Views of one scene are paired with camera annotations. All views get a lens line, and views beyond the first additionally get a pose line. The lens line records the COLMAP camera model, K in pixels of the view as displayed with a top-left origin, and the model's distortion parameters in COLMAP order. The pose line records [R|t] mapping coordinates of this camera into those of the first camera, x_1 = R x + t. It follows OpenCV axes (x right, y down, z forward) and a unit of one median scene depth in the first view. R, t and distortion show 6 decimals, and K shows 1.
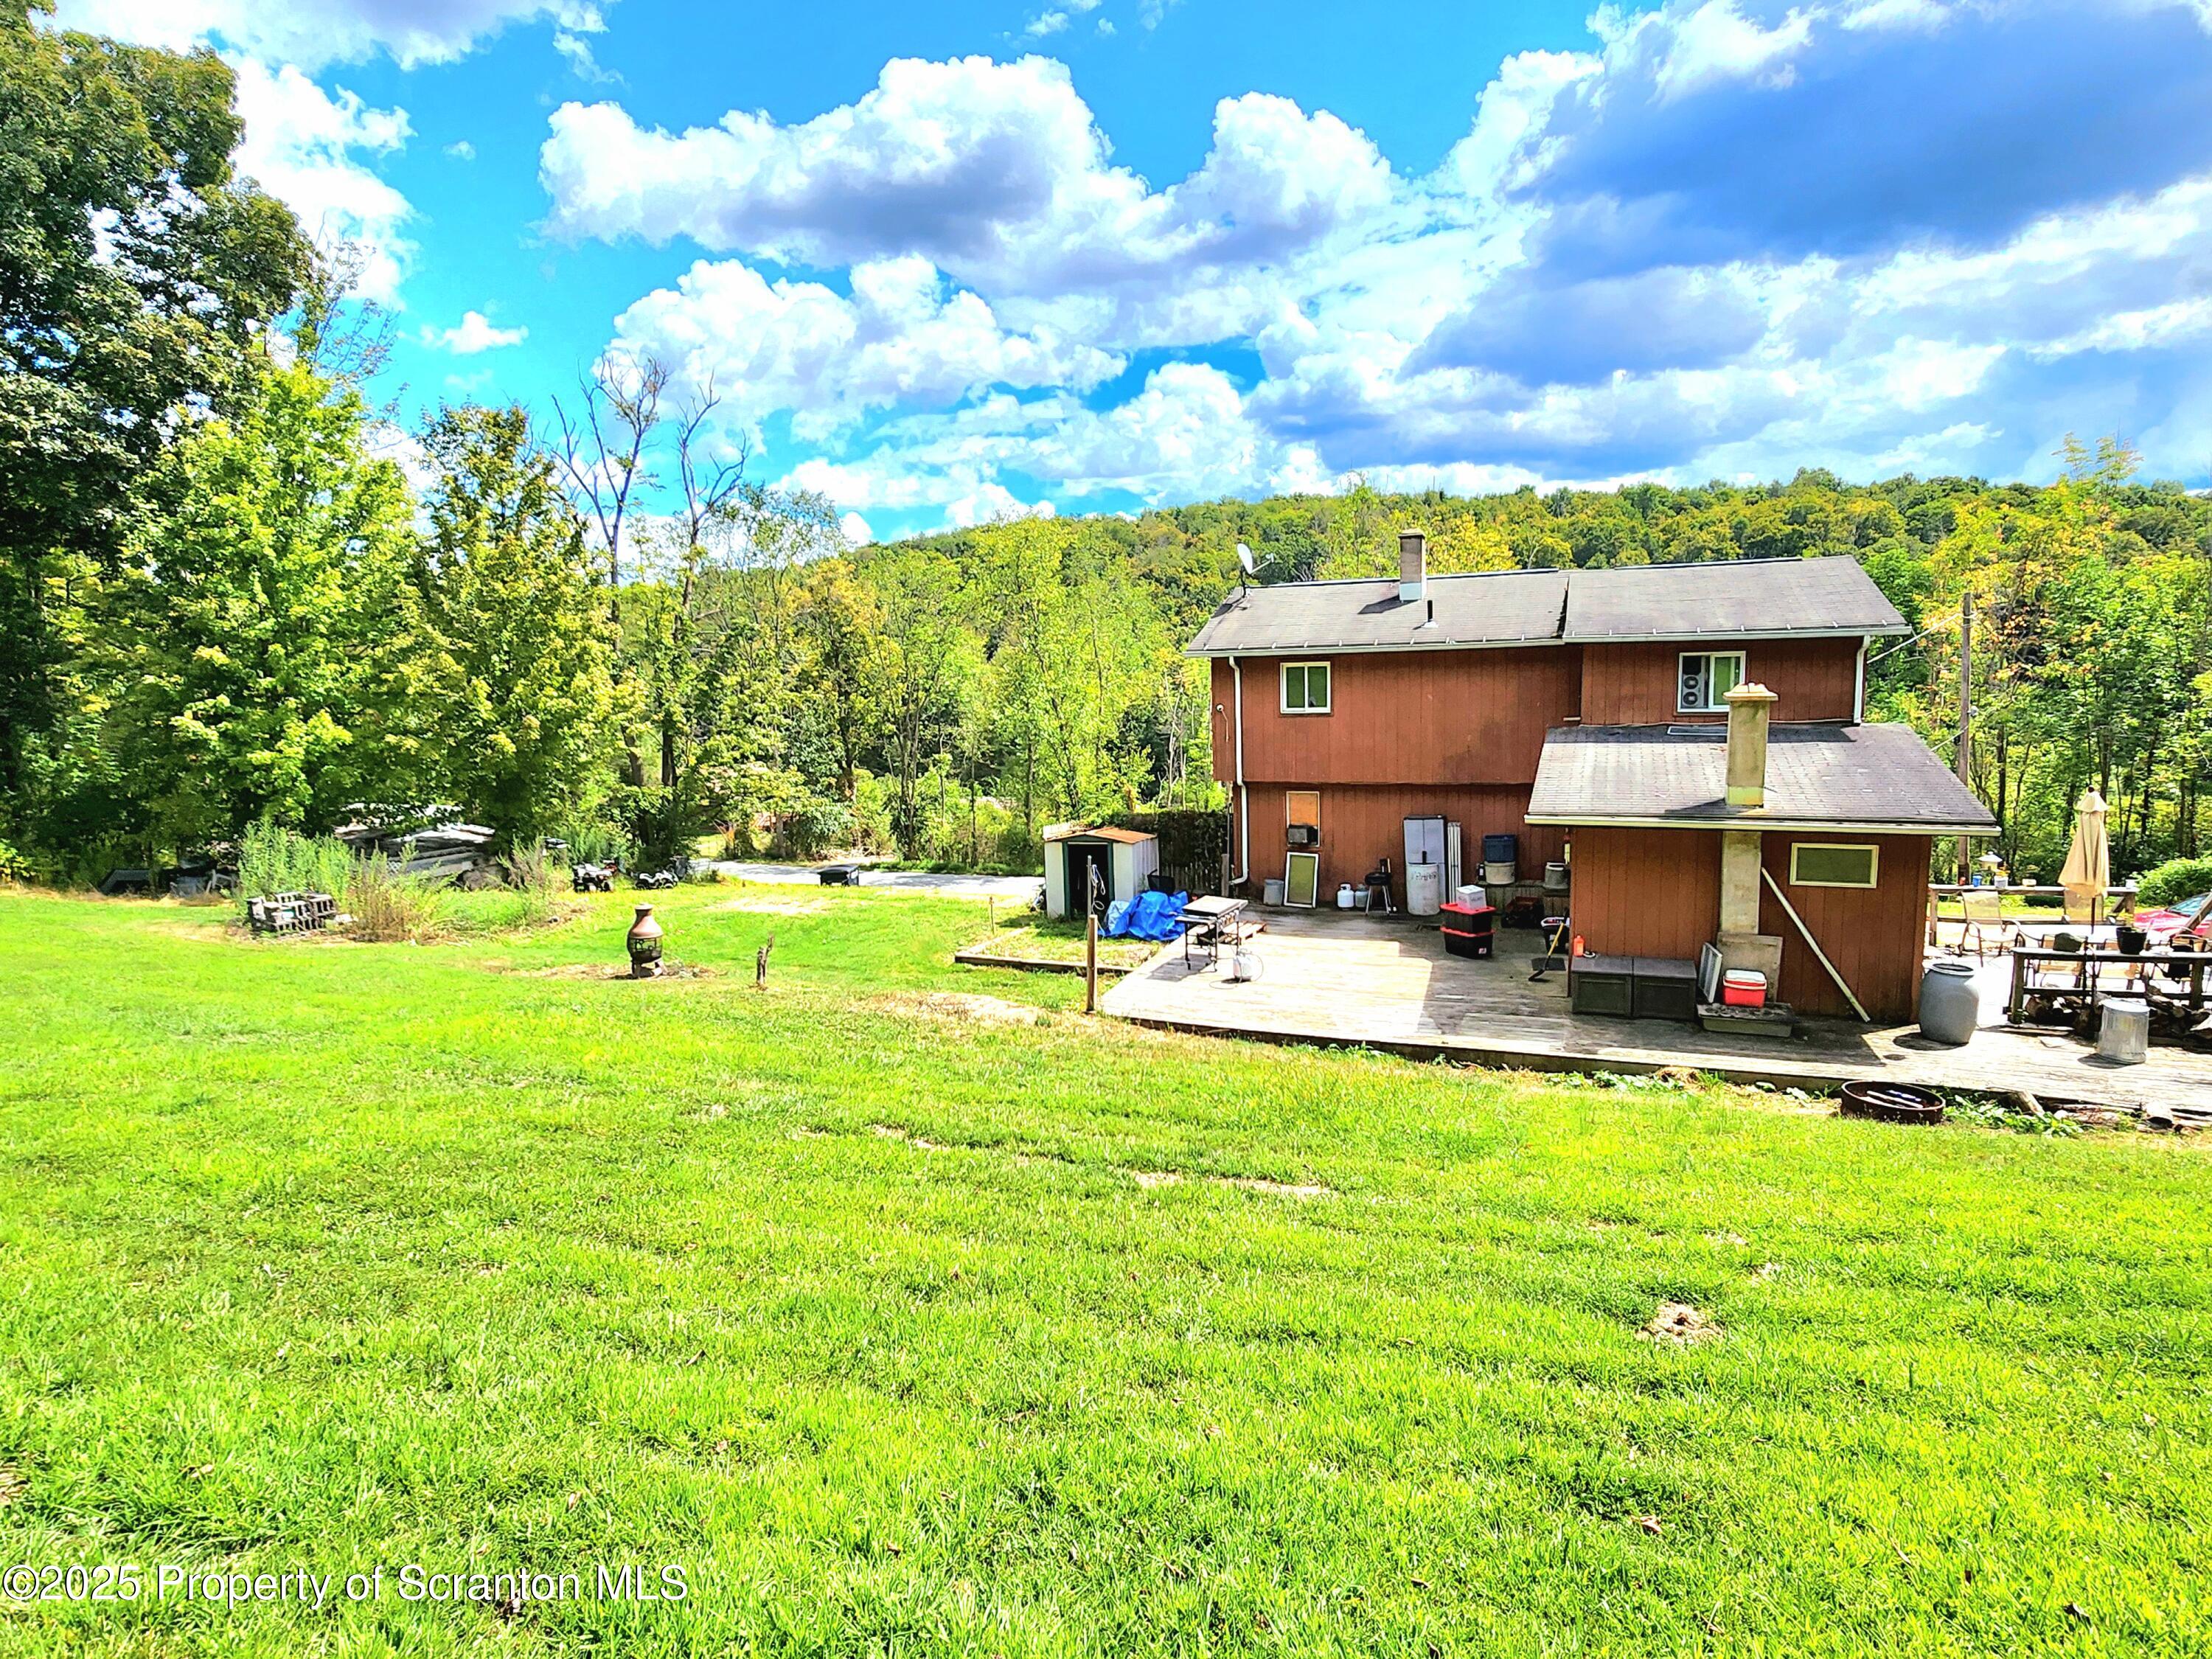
lens RADIAL K [[1256.3, 0, 1104.6], [0, 1256.3, 741.4], [0, 0, 1]] dist [-0.000846, -0.000142]
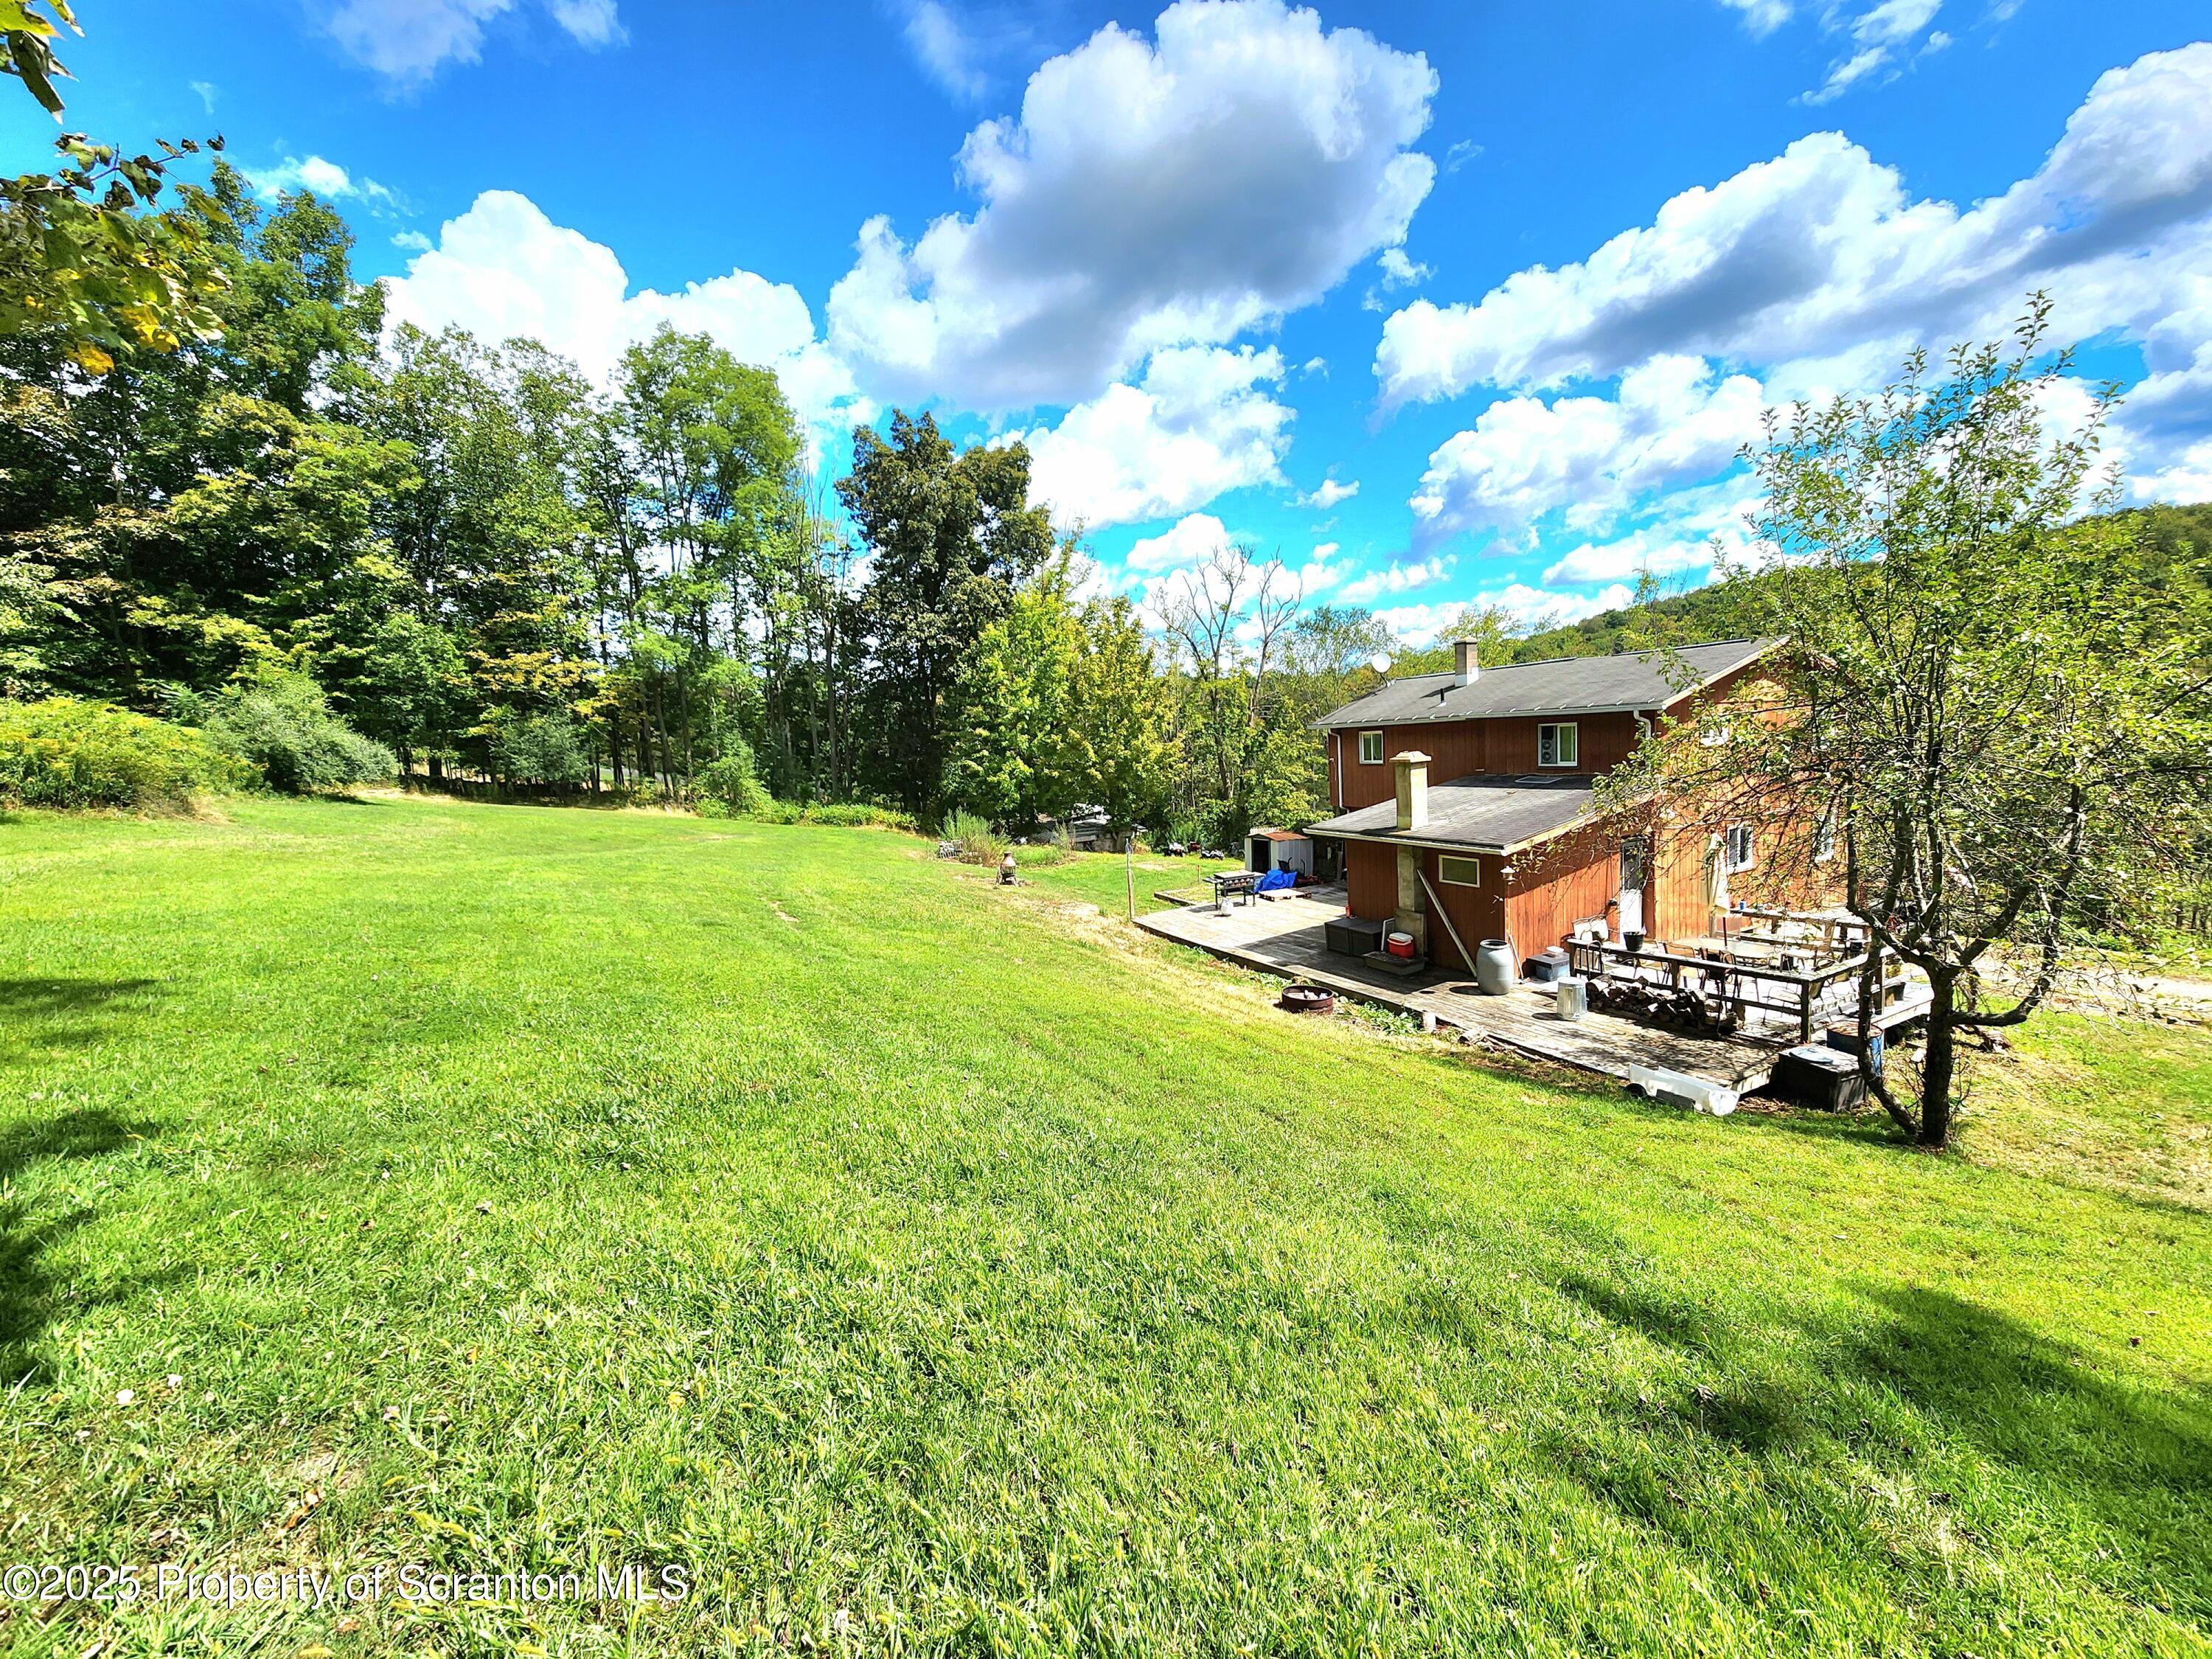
lens RADIAL K [[907.4, 0, 1100.6], [0, 907.4, 831.7], [0, 0, 1]] dist [-0.000932, 0.000108]
pose [[0.756753, 0.054797, -0.651400, 0.291520], [-0.010630, 0.997380, 0.071552, -0.007120], [0.653614, -0.047223, 0.755353, -0.032127]]
